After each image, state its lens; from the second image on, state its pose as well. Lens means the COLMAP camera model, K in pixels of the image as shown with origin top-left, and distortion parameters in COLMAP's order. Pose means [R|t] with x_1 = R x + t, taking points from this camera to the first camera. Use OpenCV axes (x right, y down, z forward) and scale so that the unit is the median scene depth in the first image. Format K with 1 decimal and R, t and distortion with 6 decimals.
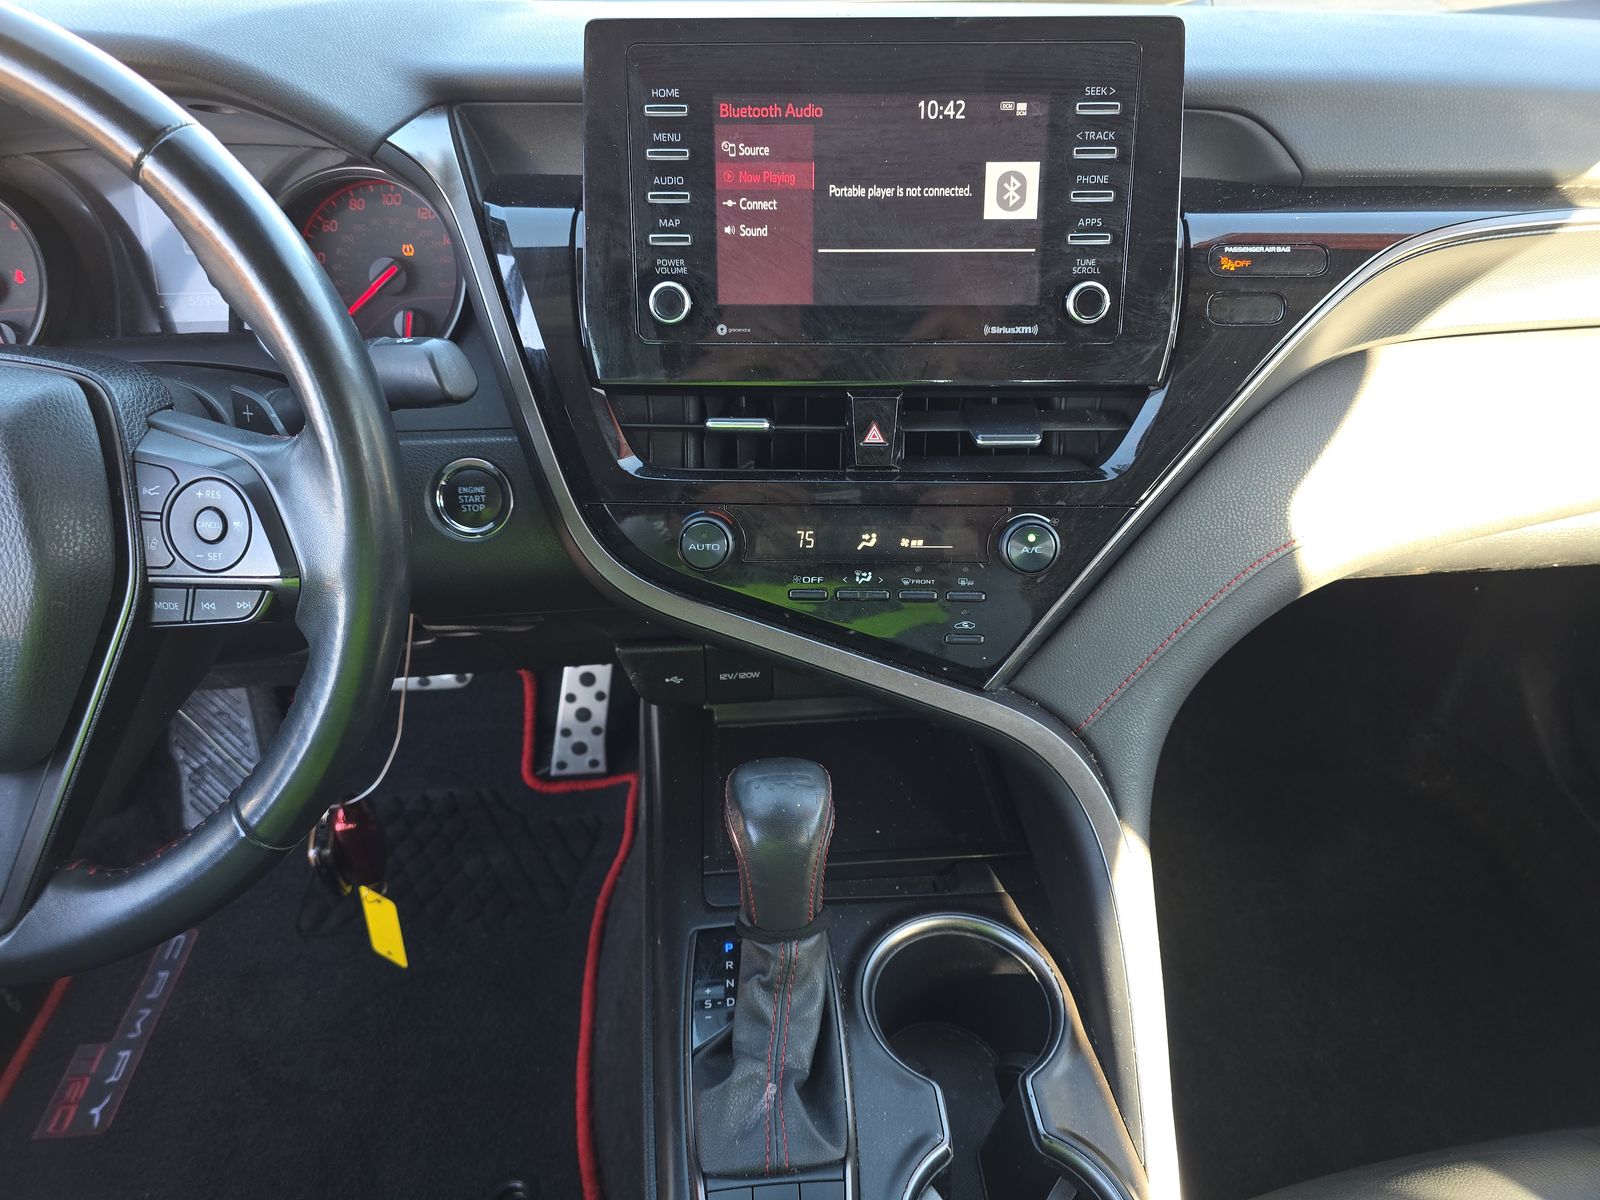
lens RADIAL K [[1066.2, 0, 771.6], [0, 1066.2, 696.8], [0, 0, 1]] dist [0.052504, -0.037606]
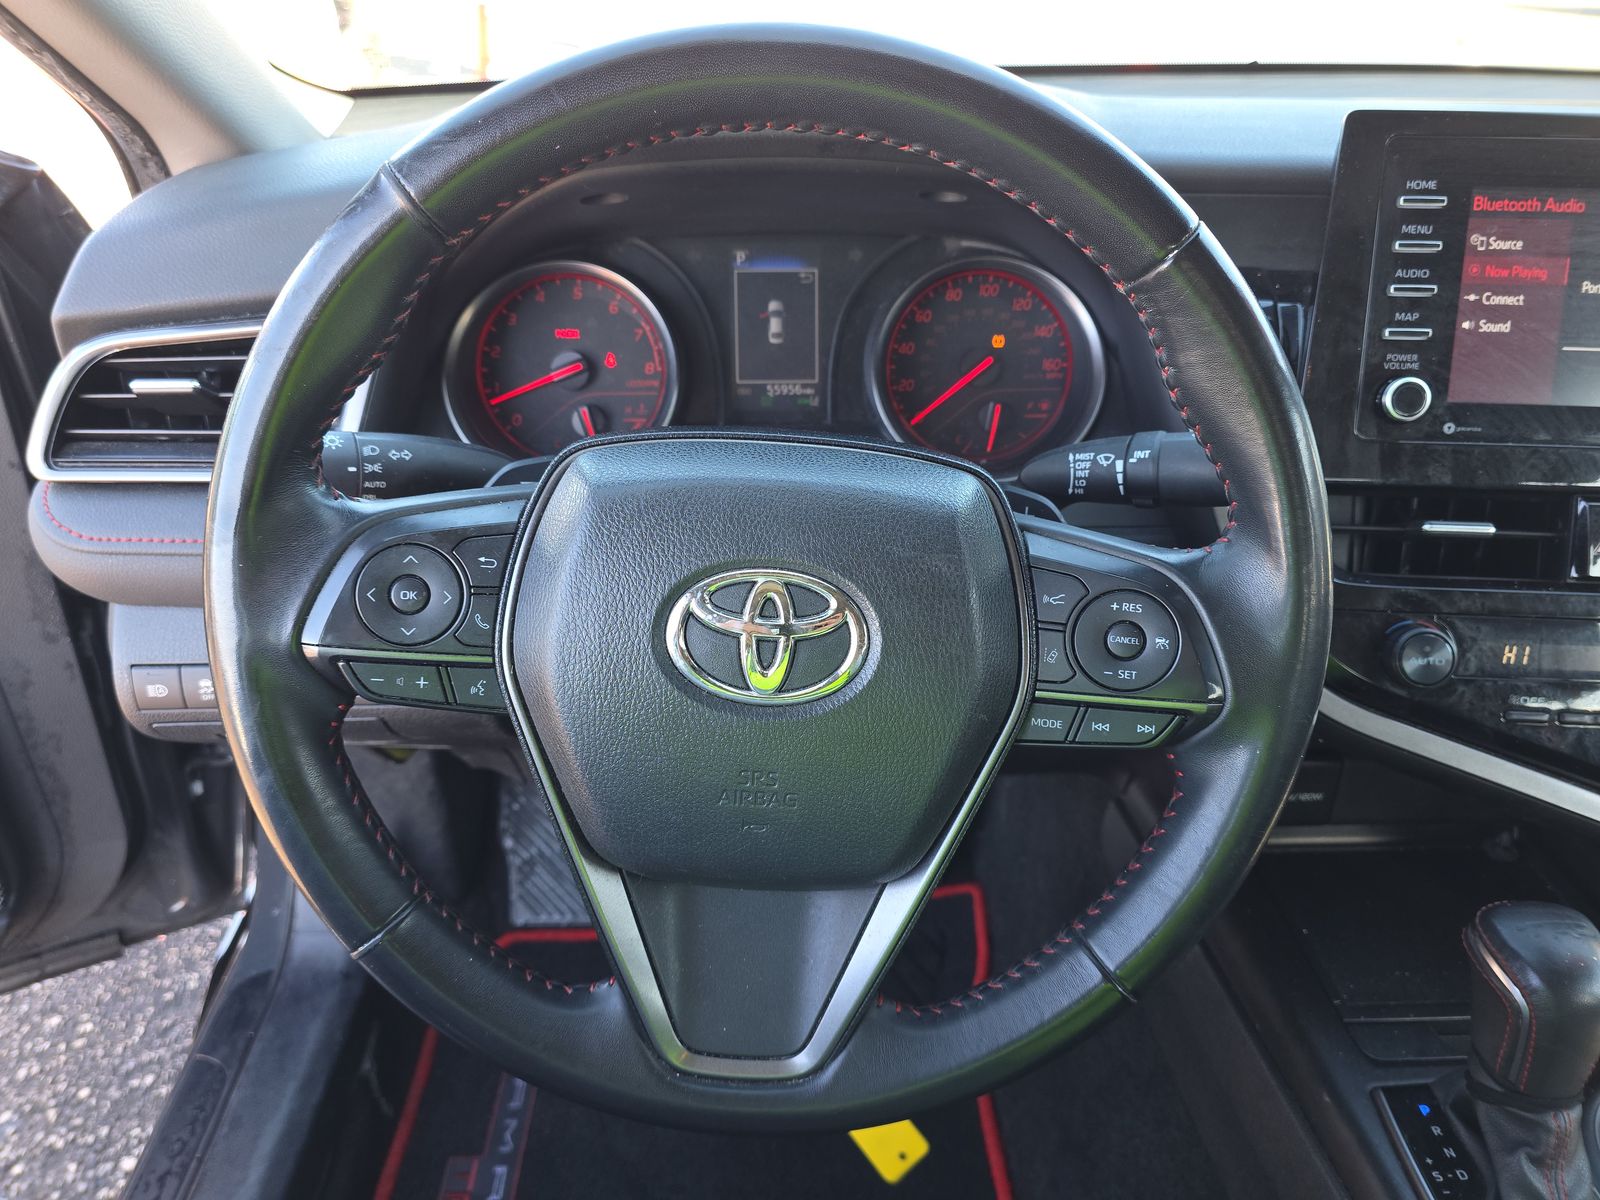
lens RADIAL K [[1066.2, 0, 646.1], [0, 1066.2, 695.0], [0, 0, 1]] dist [0.052504, -0.037606]
pose [[0.999448, 0.025993, -0.020703, -0.727678], [-0.027370, 0.997223, -0.069255, -0.029862], [0.018846, 0.069783, 0.997384, 0.071028]]
